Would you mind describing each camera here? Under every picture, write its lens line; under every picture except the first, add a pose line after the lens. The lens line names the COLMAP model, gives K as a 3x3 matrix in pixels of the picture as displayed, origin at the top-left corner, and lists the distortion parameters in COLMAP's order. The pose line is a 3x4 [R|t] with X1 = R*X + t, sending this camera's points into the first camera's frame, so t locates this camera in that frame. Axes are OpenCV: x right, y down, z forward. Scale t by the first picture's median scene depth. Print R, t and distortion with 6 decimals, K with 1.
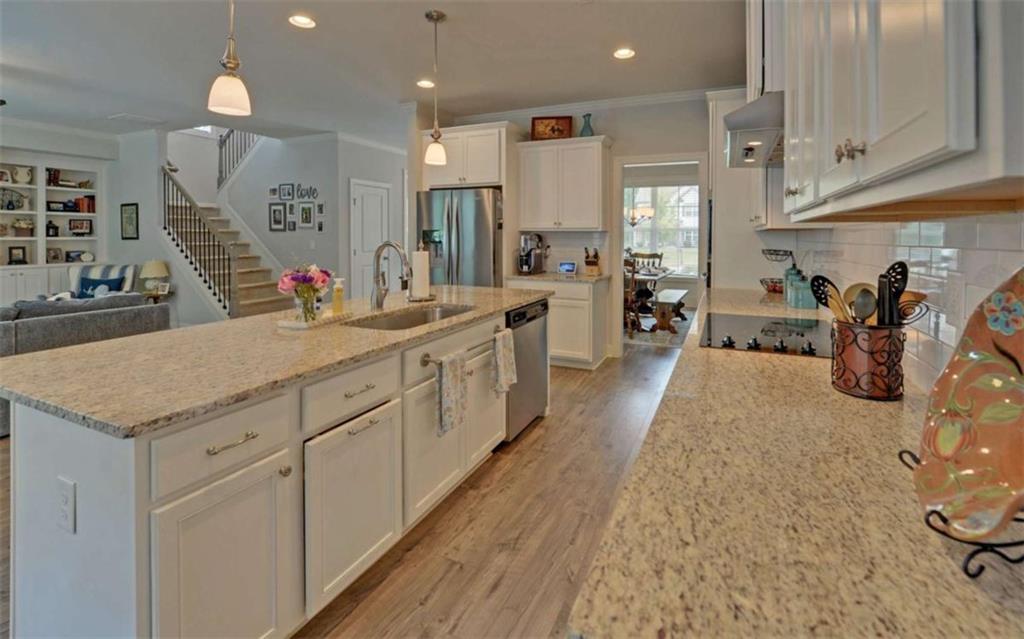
lens RADIAL K [[440.5, 0, 512.0], [0, 440.5, 319.5], [0, 0, 1]] dist [-0.000079, 0.000003]
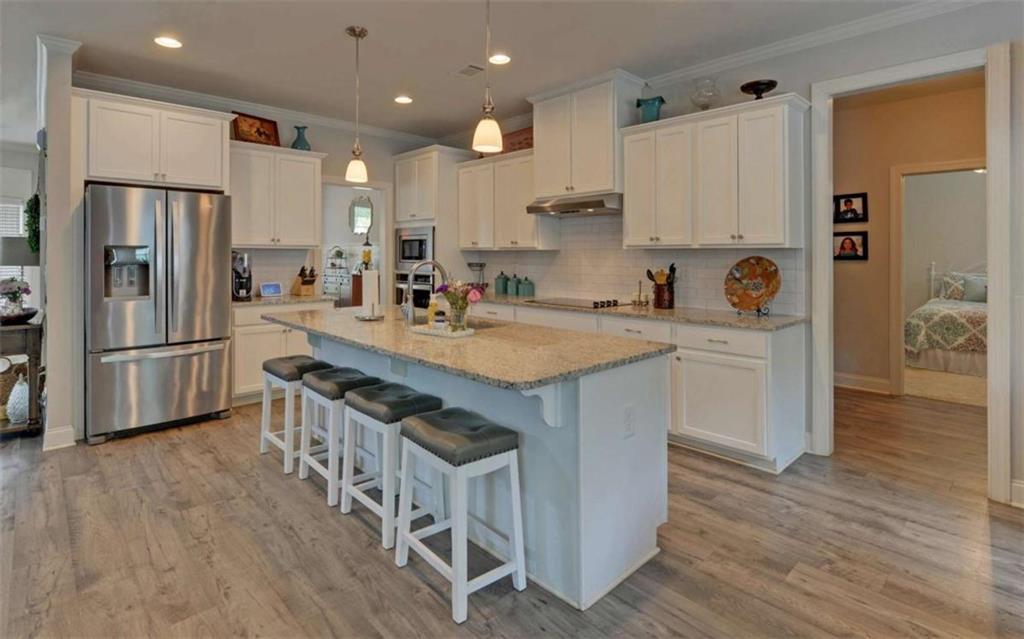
lens RADIAL K [[530.2, 0, 512.0], [0, 530.2, 319.5], [0, 0, 1]] dist [-0.000056, -0.000222]
pose [[0.383253, -0.117675, 0.916117, -0.727125], [0.169658, 0.983944, 0.055412, -0.041877], [-0.907928, 0.134190, 0.397064, 0.185186]]
